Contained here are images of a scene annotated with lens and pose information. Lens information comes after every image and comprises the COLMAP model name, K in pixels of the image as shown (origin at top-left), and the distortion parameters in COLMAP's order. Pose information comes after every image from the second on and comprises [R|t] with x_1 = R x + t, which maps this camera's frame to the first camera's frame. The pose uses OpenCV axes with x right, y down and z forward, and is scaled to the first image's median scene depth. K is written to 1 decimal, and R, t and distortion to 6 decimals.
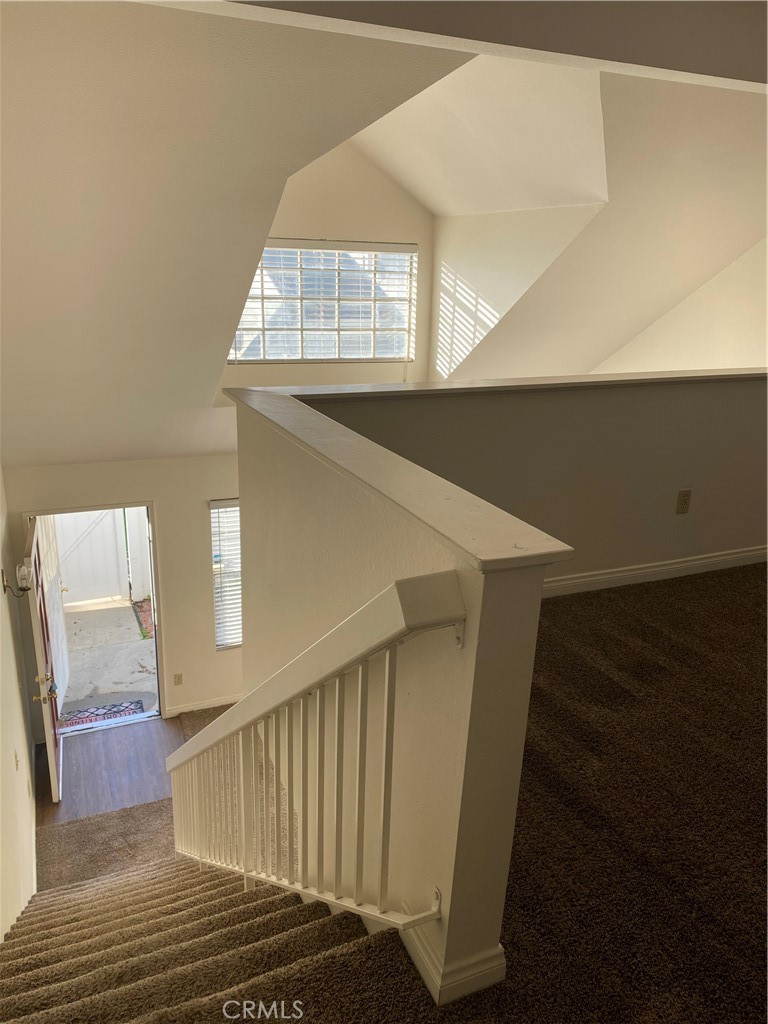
lens RADIAL K [[752.2, 0, 381.0], [0, 752.2, 509.3], [0, 0, 1]] dist [0.015839, -0.013205]
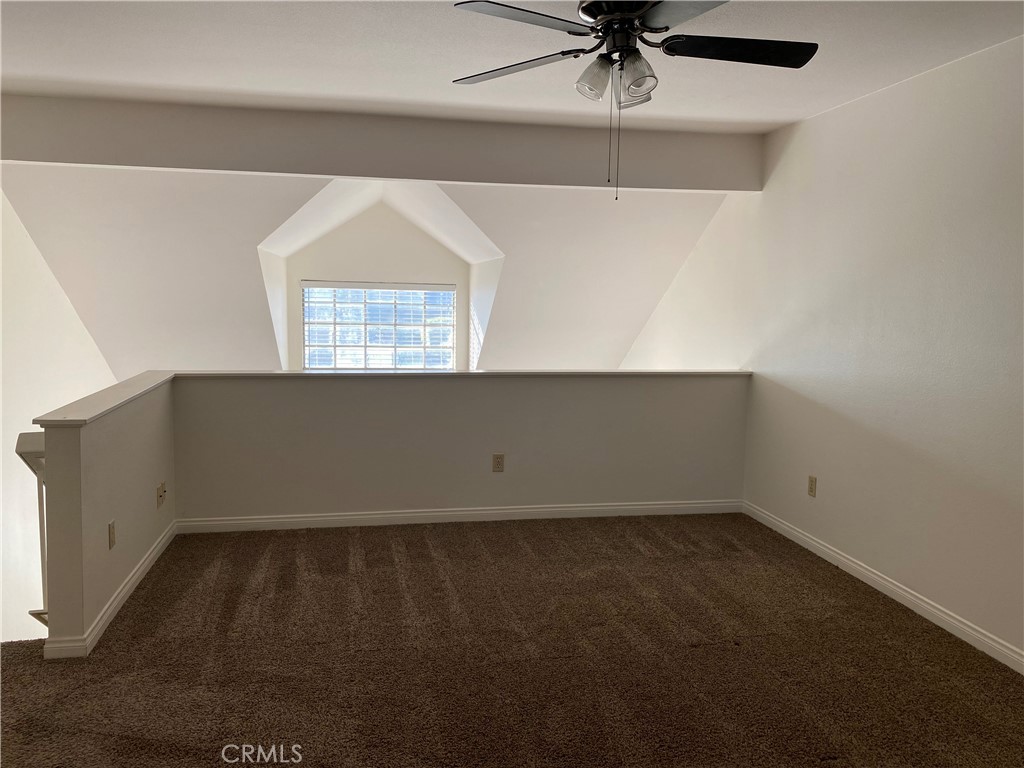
lens RADIAL K [[752.2, 0, 512.0], [0, 752.2, 384.0], [0, 0, 1]] dist [0.015839, -0.013205]
pose [[0.971692, 0.016305, -0.235687, 0.466885], [-0.064502, 0.978023, -0.198270, 0.074345], [0.227275, 0.207860, 0.951389, -0.196866]]
